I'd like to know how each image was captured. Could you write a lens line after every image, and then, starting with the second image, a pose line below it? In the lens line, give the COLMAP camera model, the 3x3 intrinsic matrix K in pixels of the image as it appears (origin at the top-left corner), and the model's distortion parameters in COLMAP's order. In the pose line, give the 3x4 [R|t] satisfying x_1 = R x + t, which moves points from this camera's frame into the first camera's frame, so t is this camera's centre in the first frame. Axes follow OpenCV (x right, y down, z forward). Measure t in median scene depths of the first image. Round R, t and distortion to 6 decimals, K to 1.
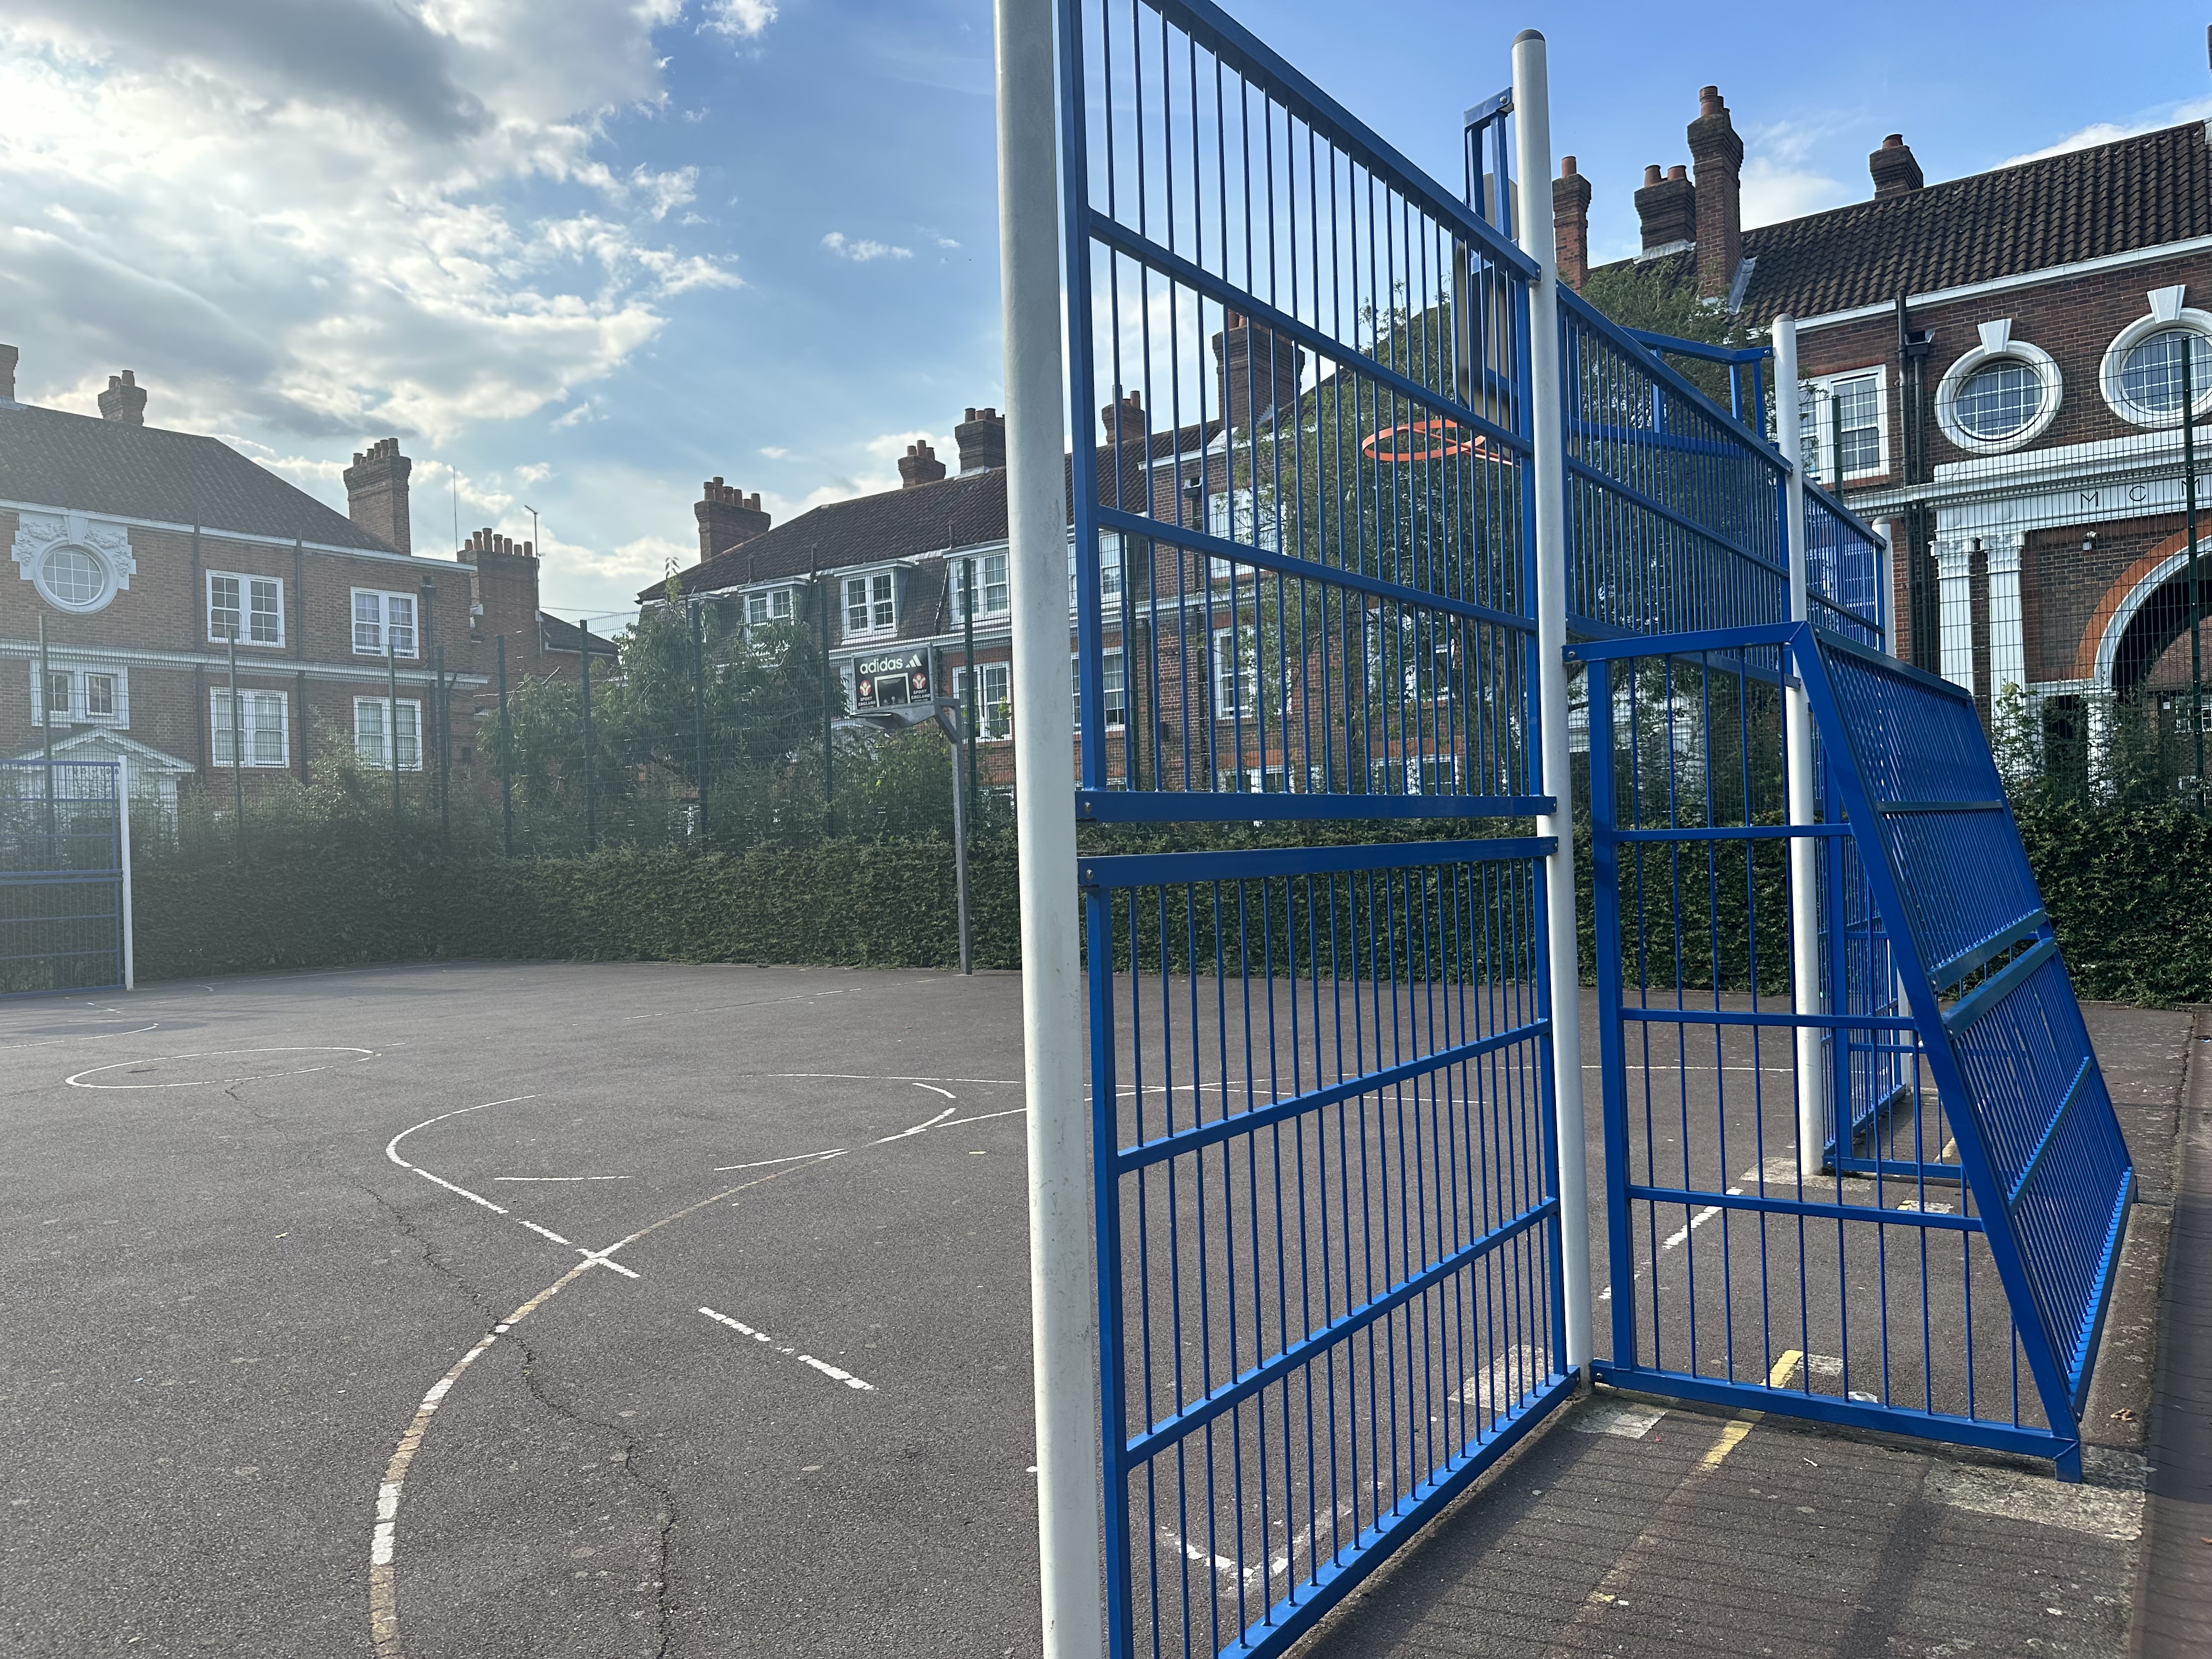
lens RADIAL K [[1563.7, 0, 1094.5], [0, 1563.7, 848.7], [0, 0, 1]] dist [0.059428, -0.074909]
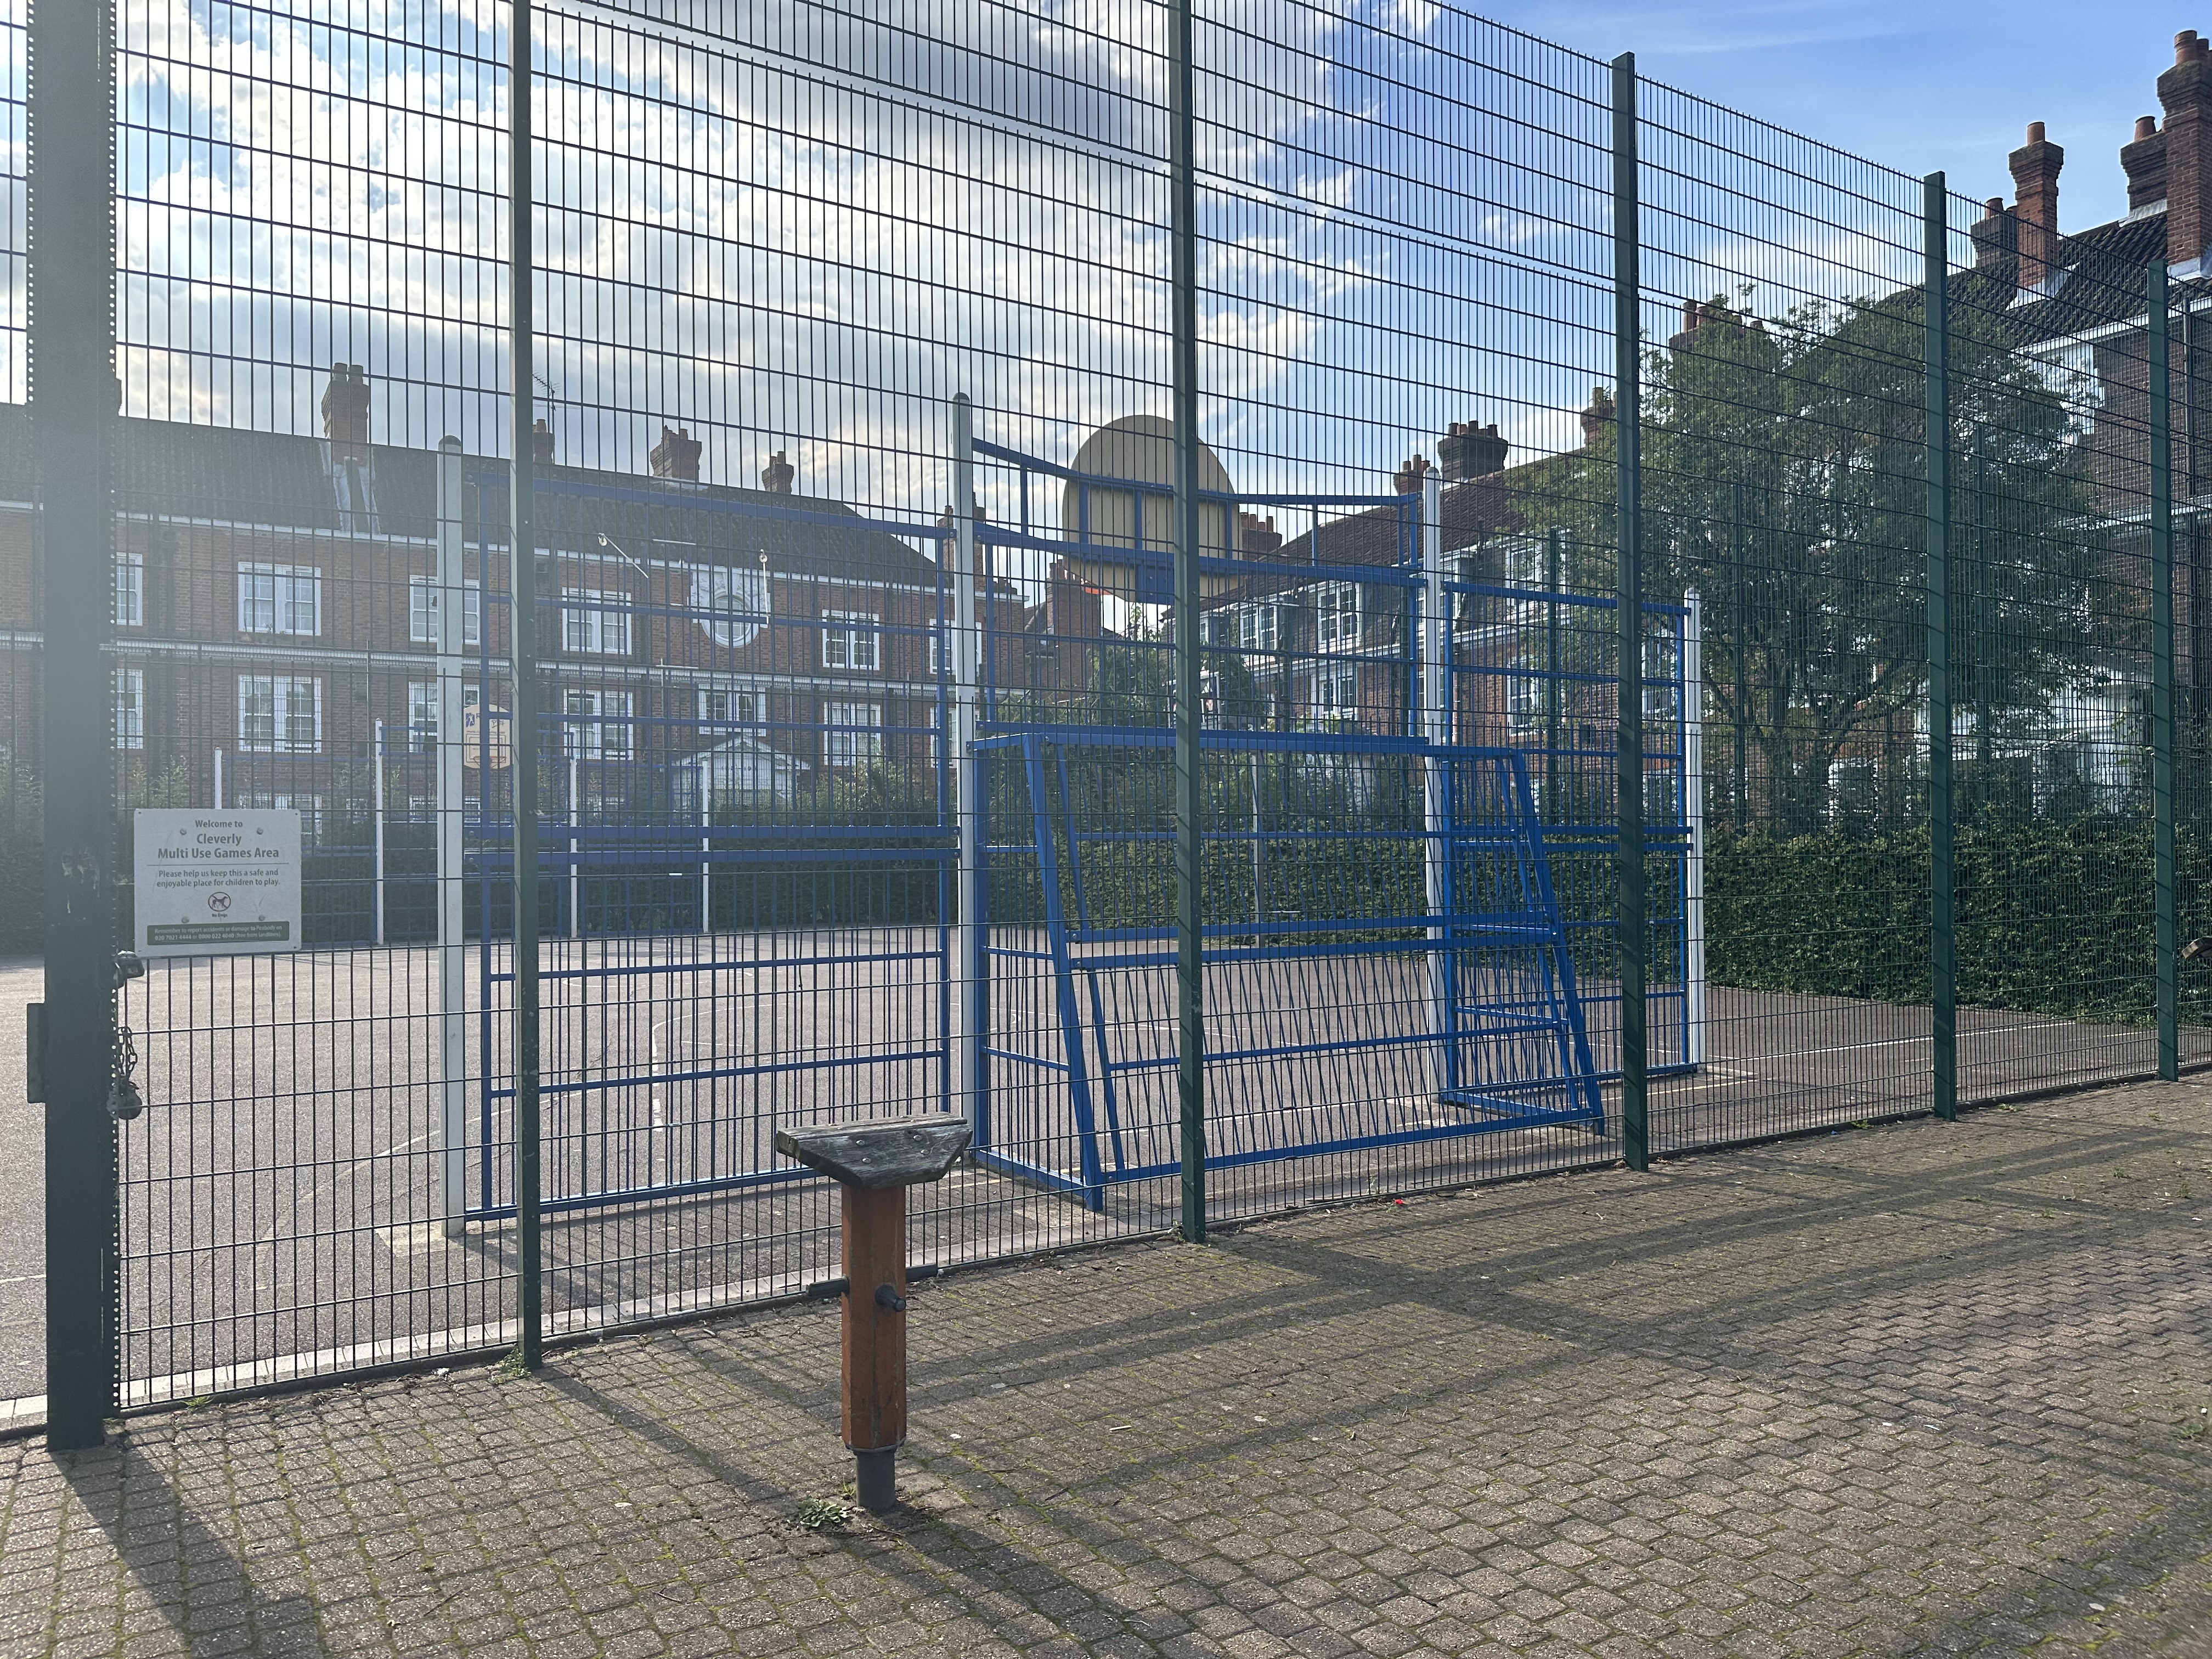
lens RADIAL K [[1563.7, 0, 1092.9], [0, 1563.7, 873.3], [0, 0, 1]] dist [0.059428, -0.074909]
pose [[0.919972, 0.031773, -0.390693, 0.126641], [-0.024433, 0.999419, 0.023744, -0.002056], [0.391221, -0.012298, 0.920215, -0.061029]]
